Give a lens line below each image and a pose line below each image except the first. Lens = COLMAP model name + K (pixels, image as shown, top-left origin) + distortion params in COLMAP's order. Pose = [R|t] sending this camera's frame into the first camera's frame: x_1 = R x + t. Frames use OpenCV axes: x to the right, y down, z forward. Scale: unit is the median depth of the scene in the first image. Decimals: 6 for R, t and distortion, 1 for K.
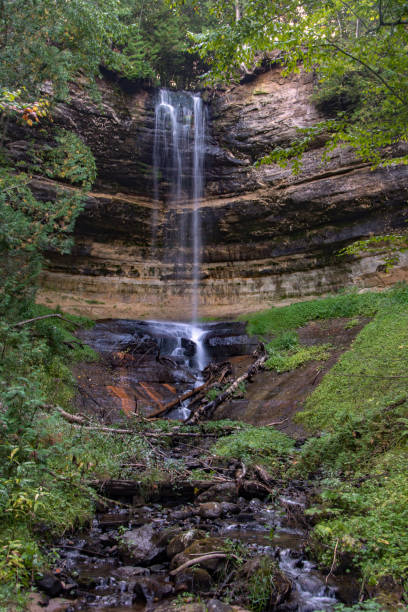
lens RADIAL K [[850.6, 0, 221.0], [0, 850.6, 294.4], [0, 0, 1]] dist [0.214918, 0.000000]
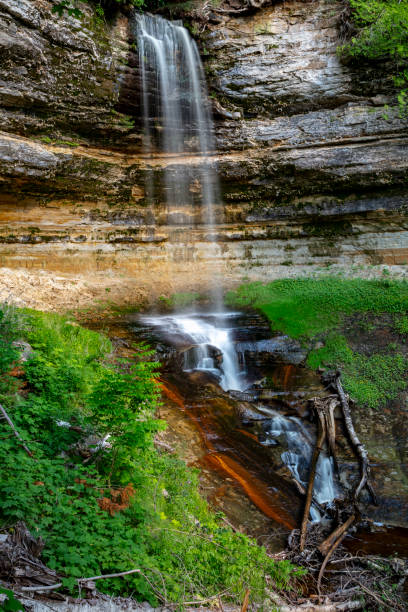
lens RADIAL K [[714.4, 0, 200.5], [0, 714.4, 303.3], [0, 0, 1]] dist [0.107564, 0.000000]
pose [[0.925811, -0.058101, 0.373494, -0.284942], [-0.025856, 0.976067, 0.215927, -0.128904], [-0.377101, -0.209565, 0.902151, 0.342191]]
